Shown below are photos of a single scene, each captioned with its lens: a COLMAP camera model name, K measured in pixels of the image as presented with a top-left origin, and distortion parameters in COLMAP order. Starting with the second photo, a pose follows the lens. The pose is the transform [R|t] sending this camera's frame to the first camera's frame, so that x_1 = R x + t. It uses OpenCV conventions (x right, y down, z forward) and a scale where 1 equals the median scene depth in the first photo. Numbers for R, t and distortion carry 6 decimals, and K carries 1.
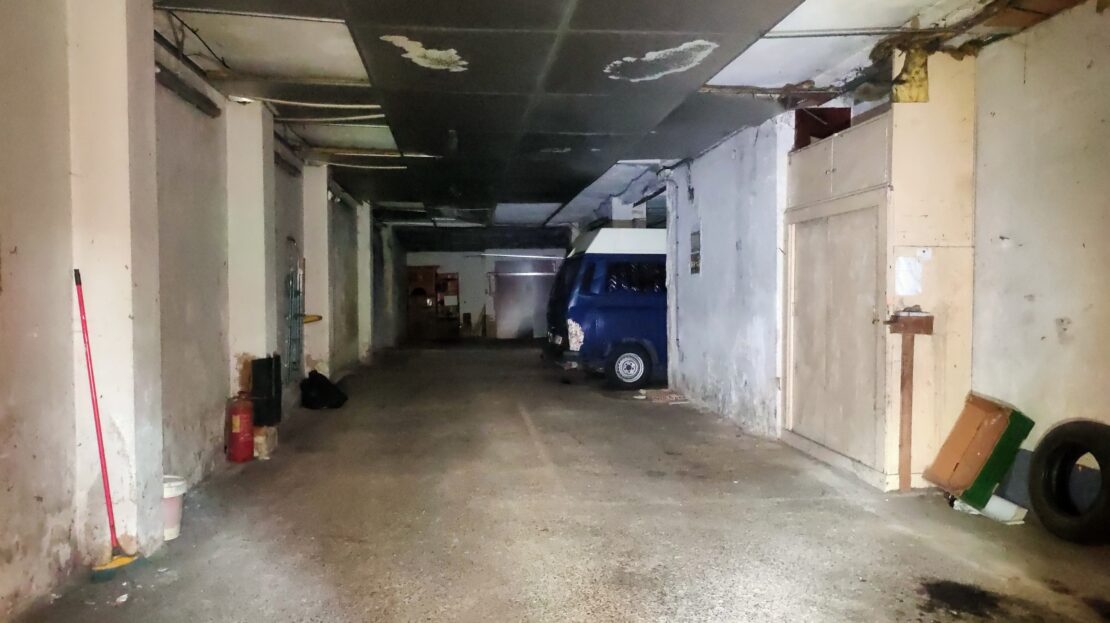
lens RADIAL K [[844.0, 0, 553.2], [0, 844.0, 313.0], [0, 0, 1]] dist [0.063074, 0.001480]
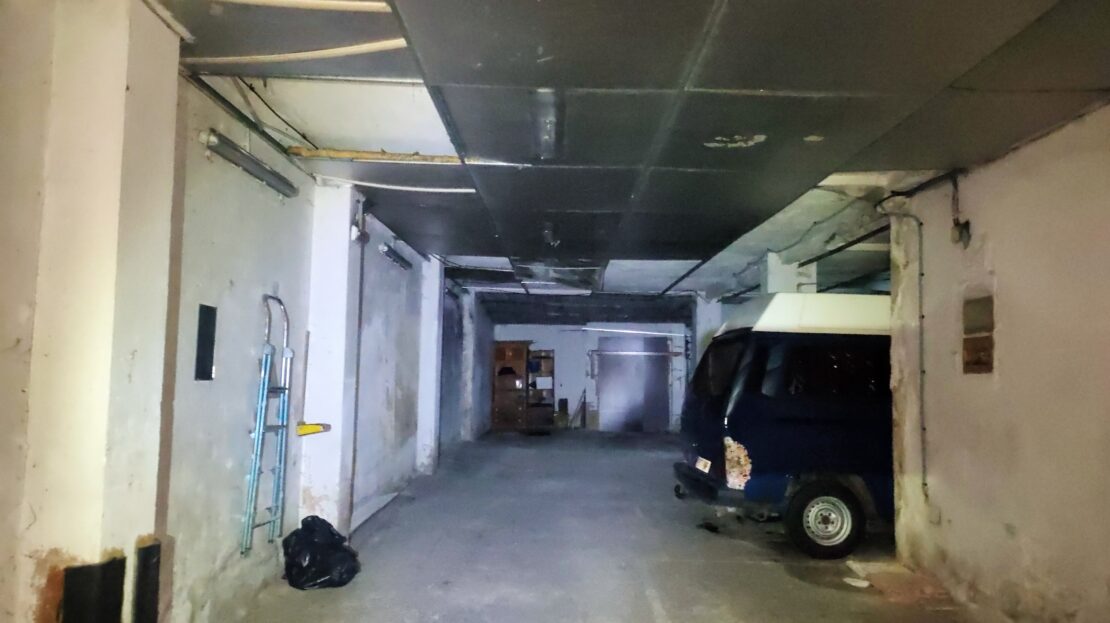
lens RADIAL K [[844.0, 0, 553.2], [0, 844.0, 313.0], [0, 0, 1]] dist [0.063074, 0.001480]
pose [[0.993160, 0.017759, -0.115400, -0.027910], [-0.027759, 0.995940, -0.085628, -0.019694], [0.113411, 0.088246, 0.989621, 0.270017]]
